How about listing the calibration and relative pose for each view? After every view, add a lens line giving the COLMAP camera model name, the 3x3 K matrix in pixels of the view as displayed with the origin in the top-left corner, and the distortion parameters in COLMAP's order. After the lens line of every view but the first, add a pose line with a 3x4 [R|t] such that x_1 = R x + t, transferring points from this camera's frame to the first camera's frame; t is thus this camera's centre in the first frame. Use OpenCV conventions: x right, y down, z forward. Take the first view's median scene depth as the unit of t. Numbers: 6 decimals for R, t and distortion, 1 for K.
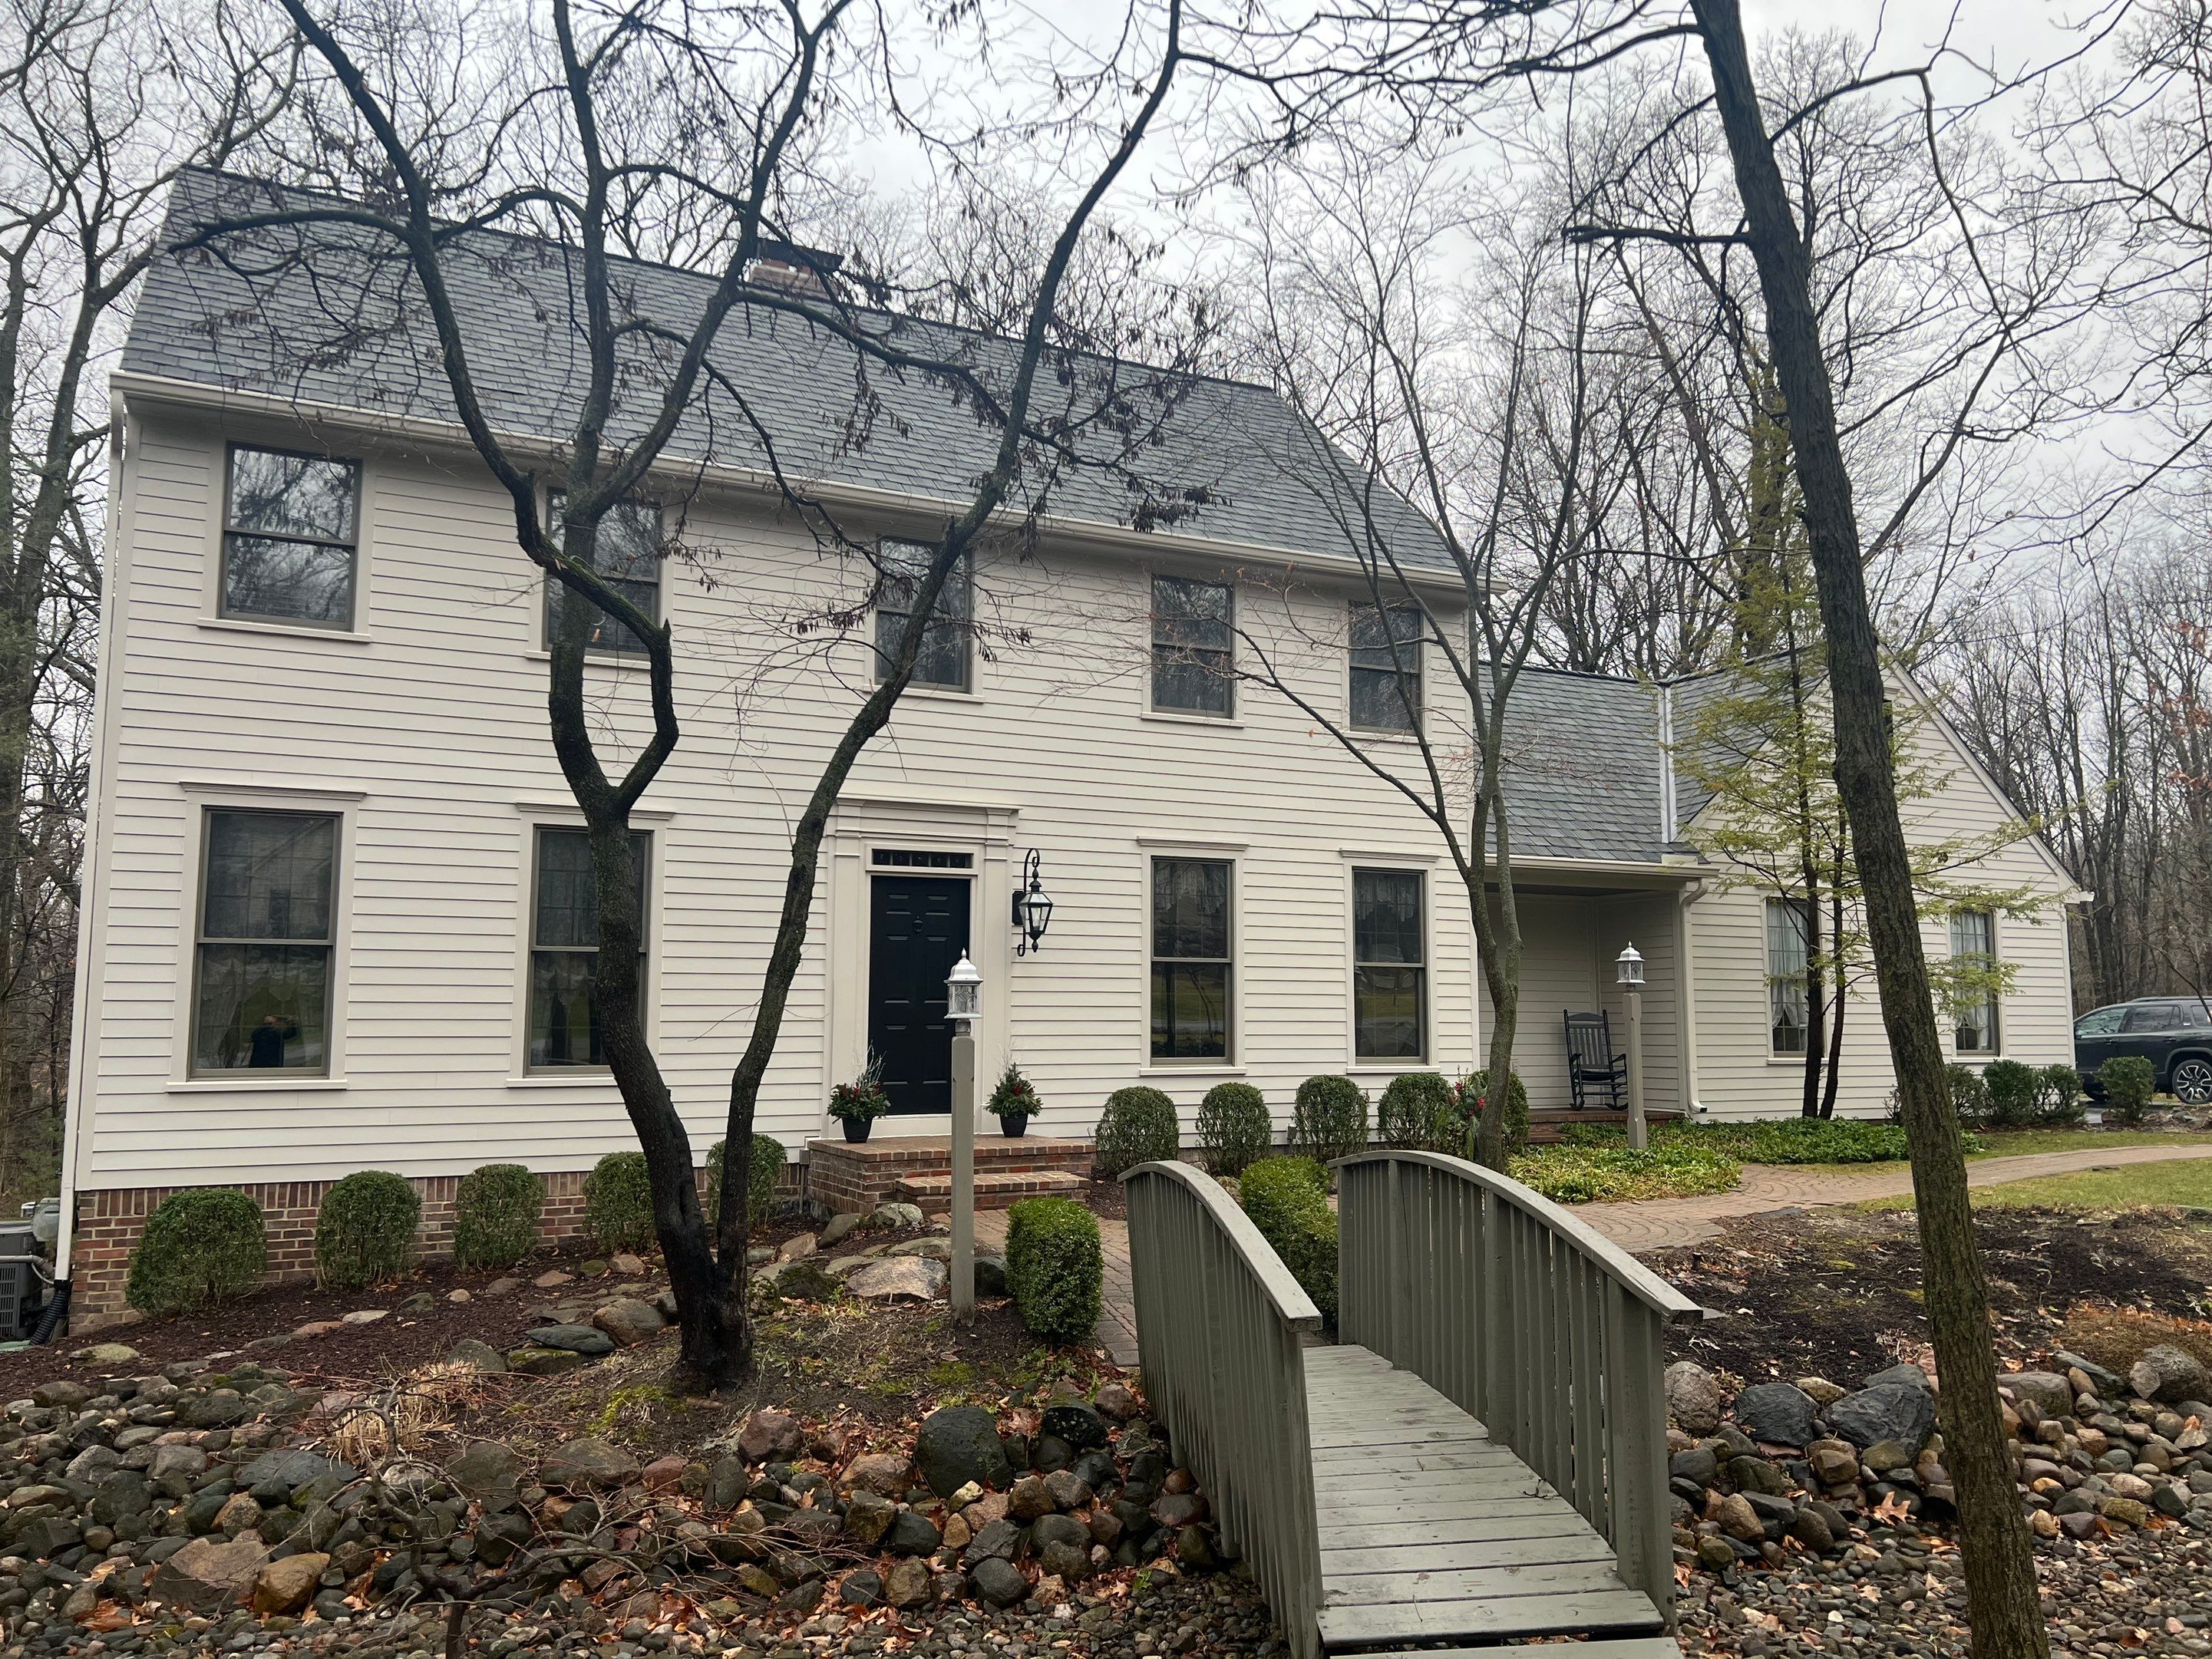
lens RADIAL K [[1653.9, 0, 1112.6], [0, 1653.9, 844.6], [0, 0, 1]] dist [0.024260, -0.035602]
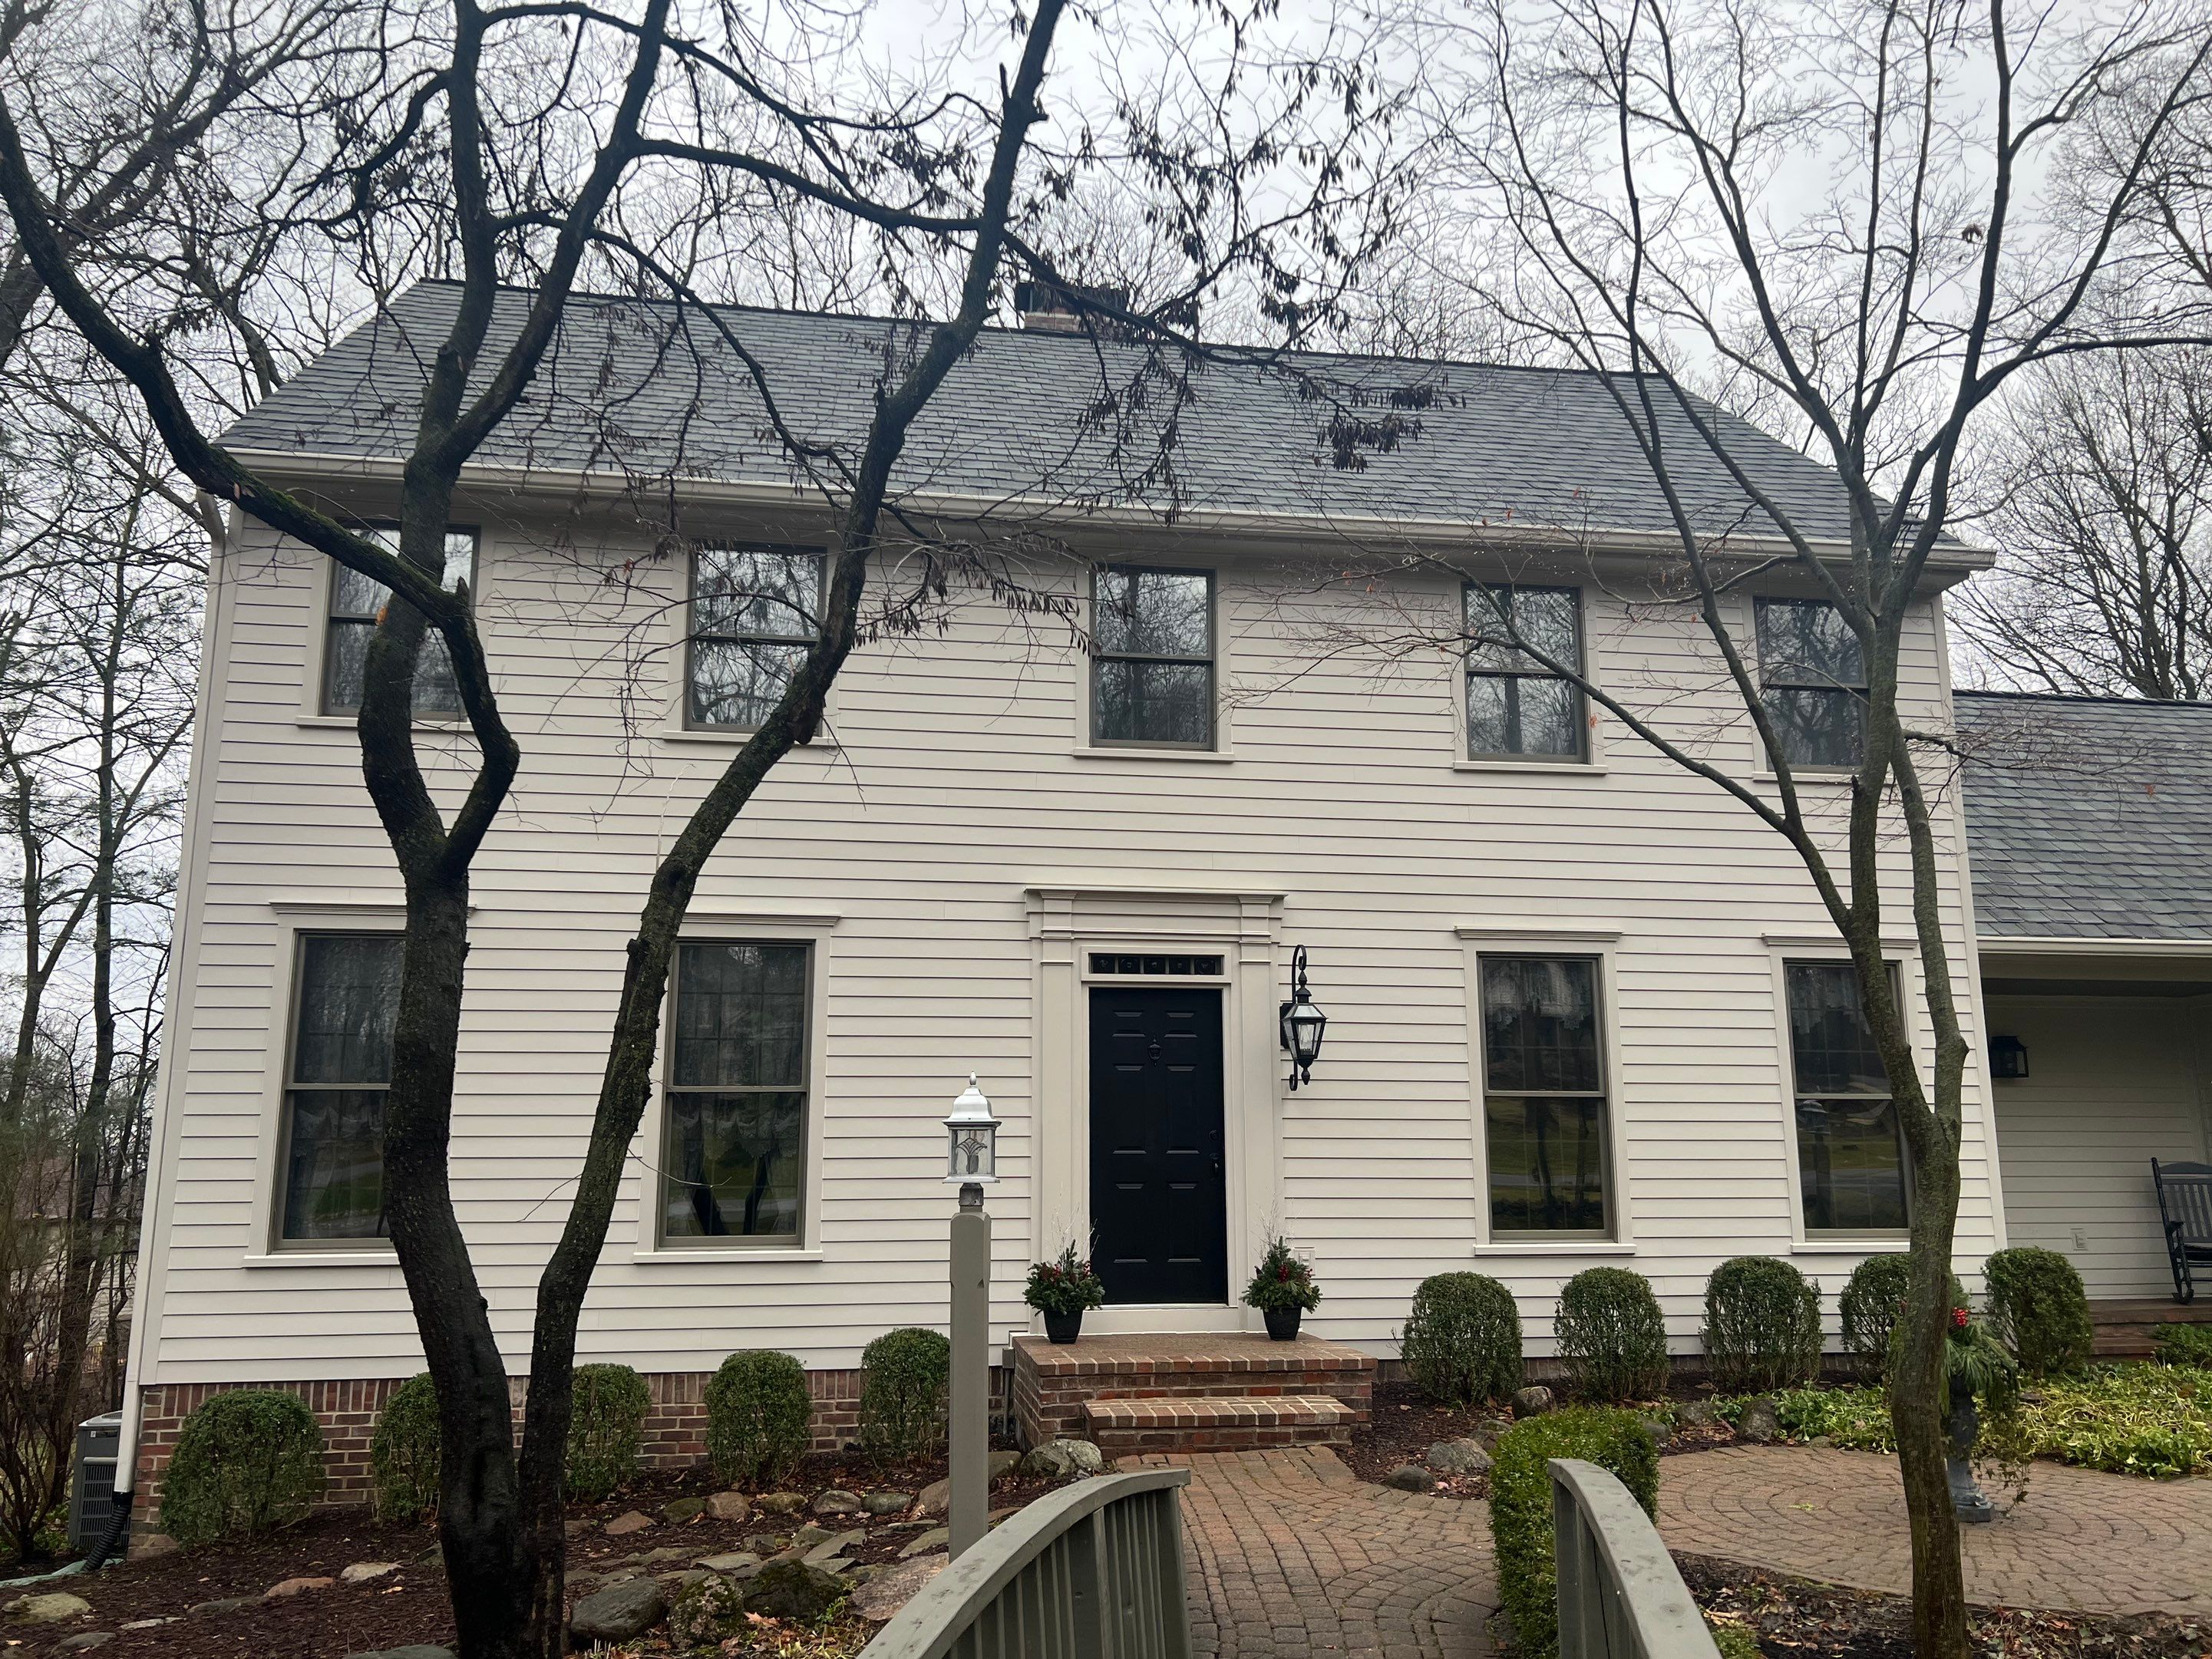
lens RADIAL K [[1653.9, 0, 1112.6], [0, 1653.9, 844.6], [0, 0, 1]] dist [0.024260, -0.035602]
pose [[0.952503, -0.062203, -0.298108, 0.097032], [0.035774, 0.994994, -0.093313, 0.023718], [0.302420, 0.078216, 0.949960, 0.253503]]
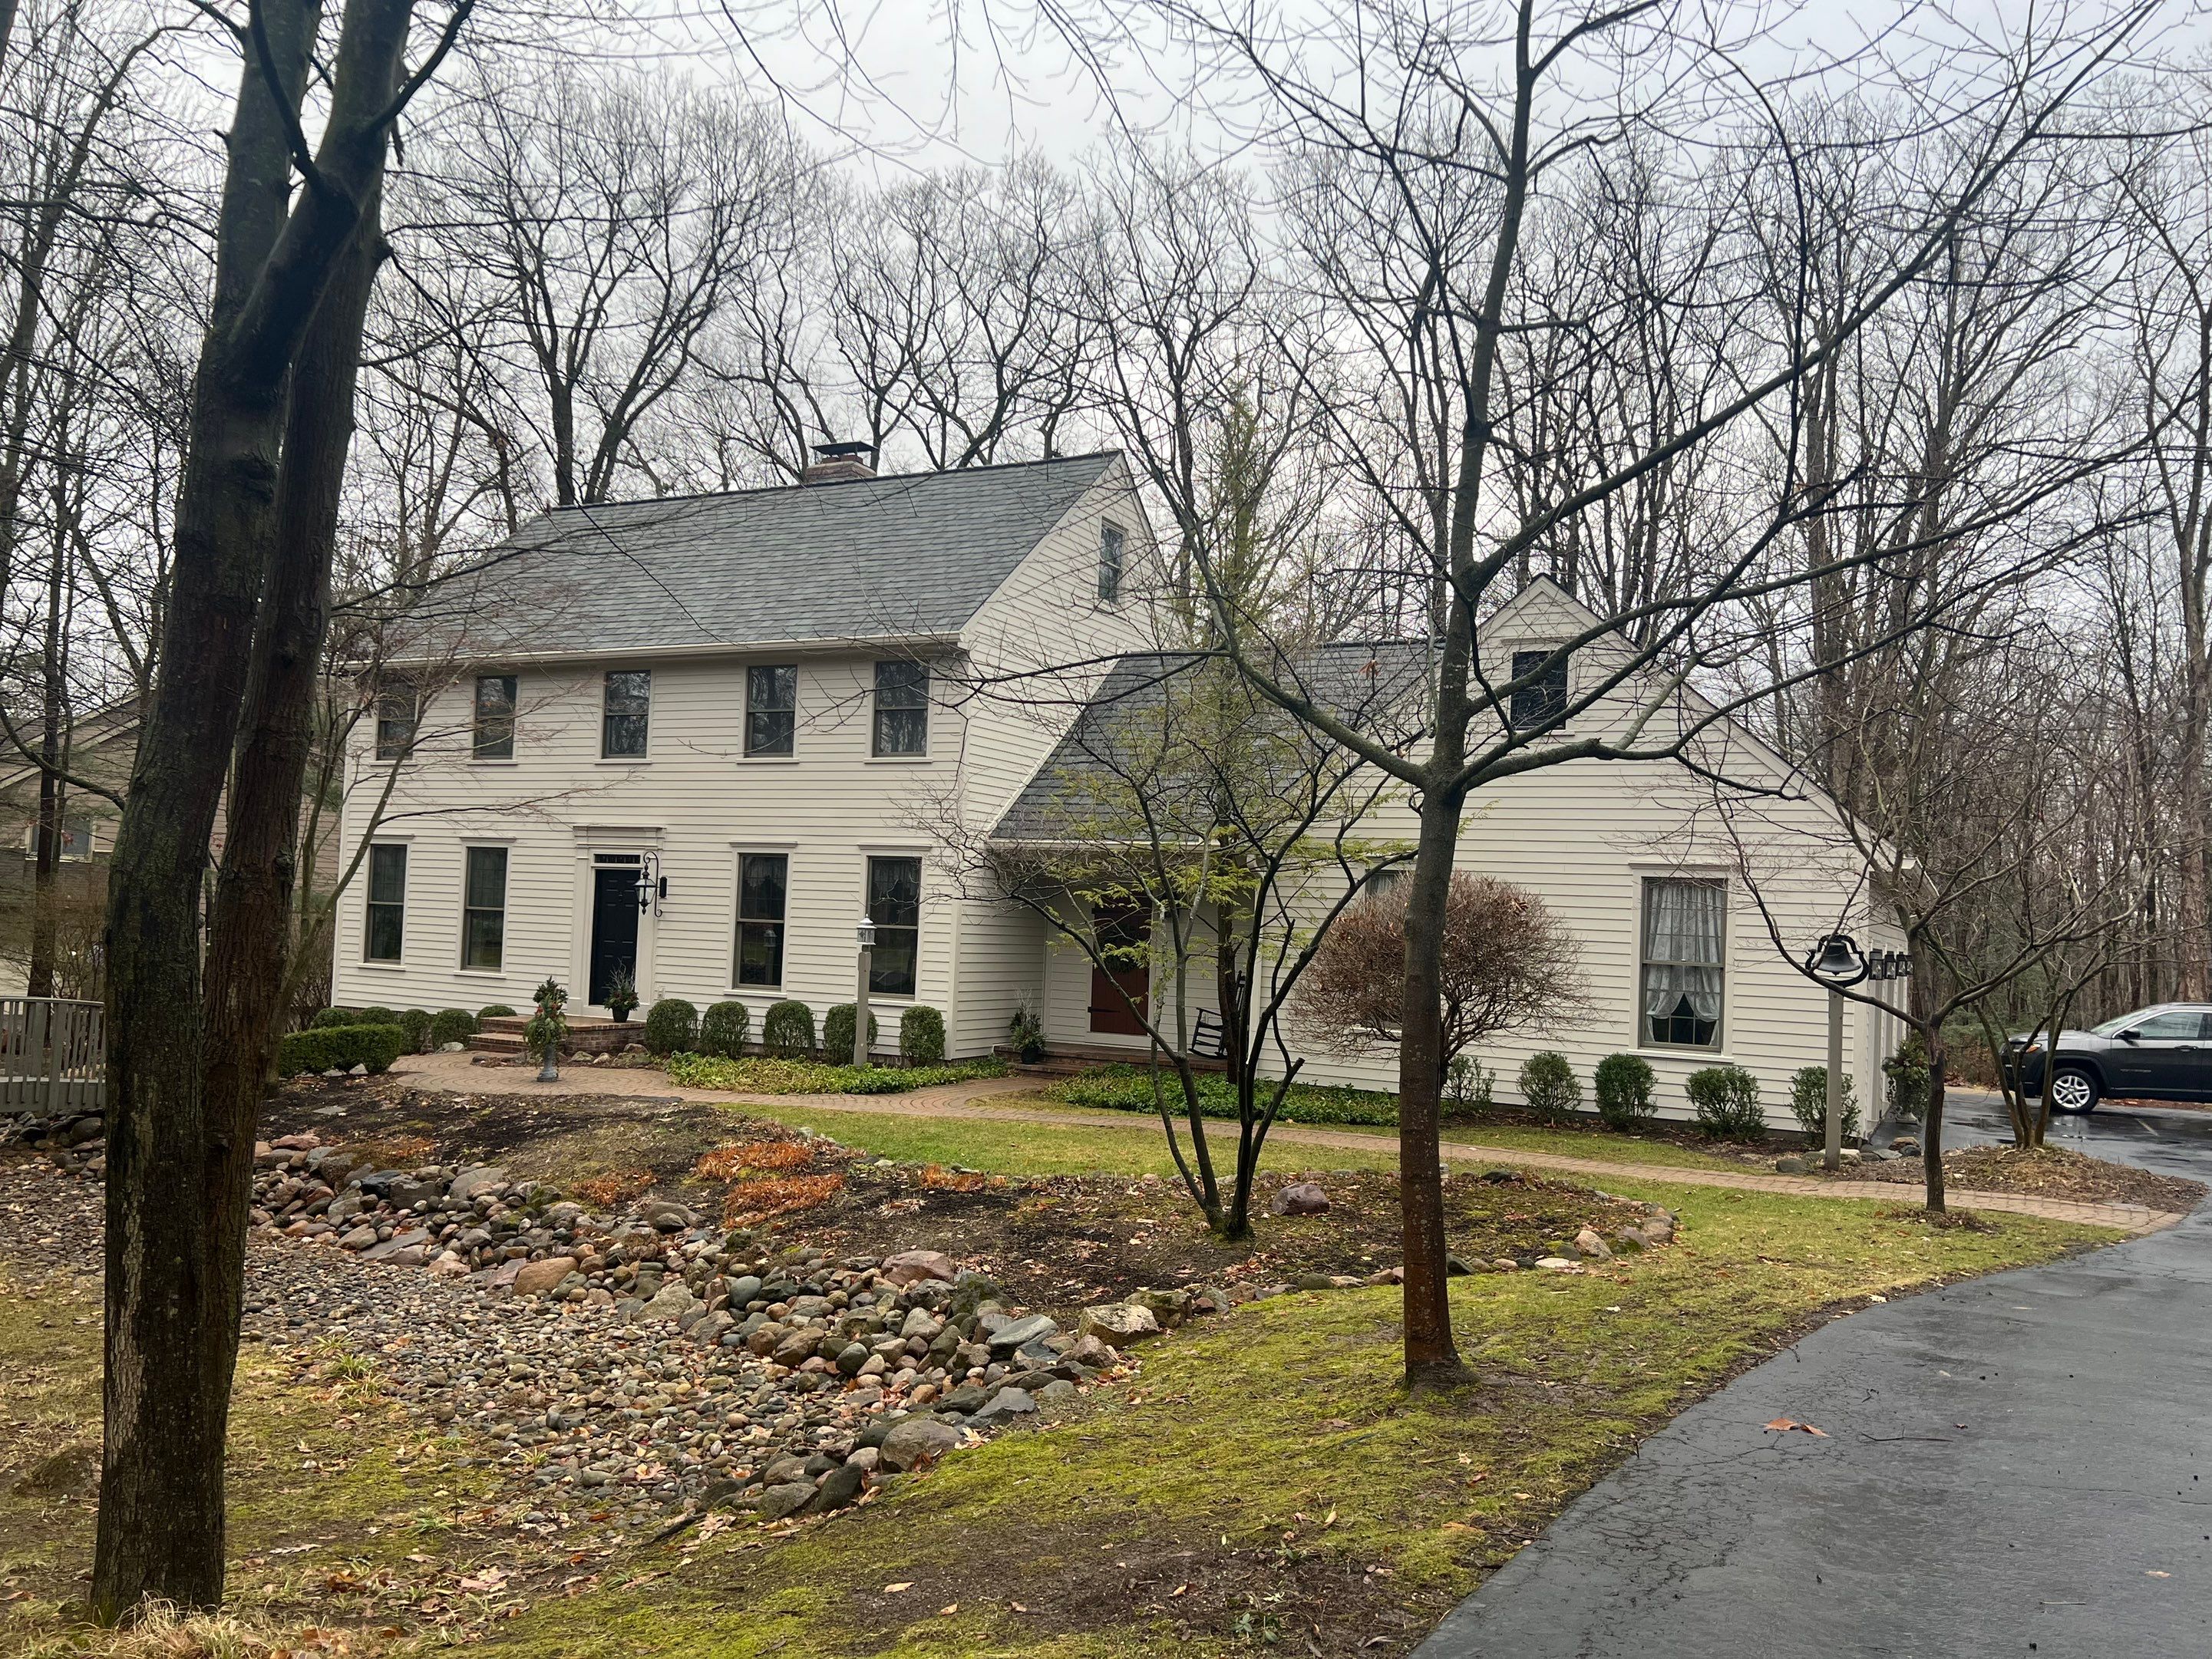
lens RADIAL K [[1653.9, 0, 1112.6], [0, 1653.9, 844.6], [0, 0, 1]] dist [0.024260, -0.035602]
pose [[0.592682, -0.027244, -0.804976, 1.555149], [0.034396, 0.999372, -0.008499, 0.025575], [0.804702, -0.022651, 0.593247, 0.381119]]
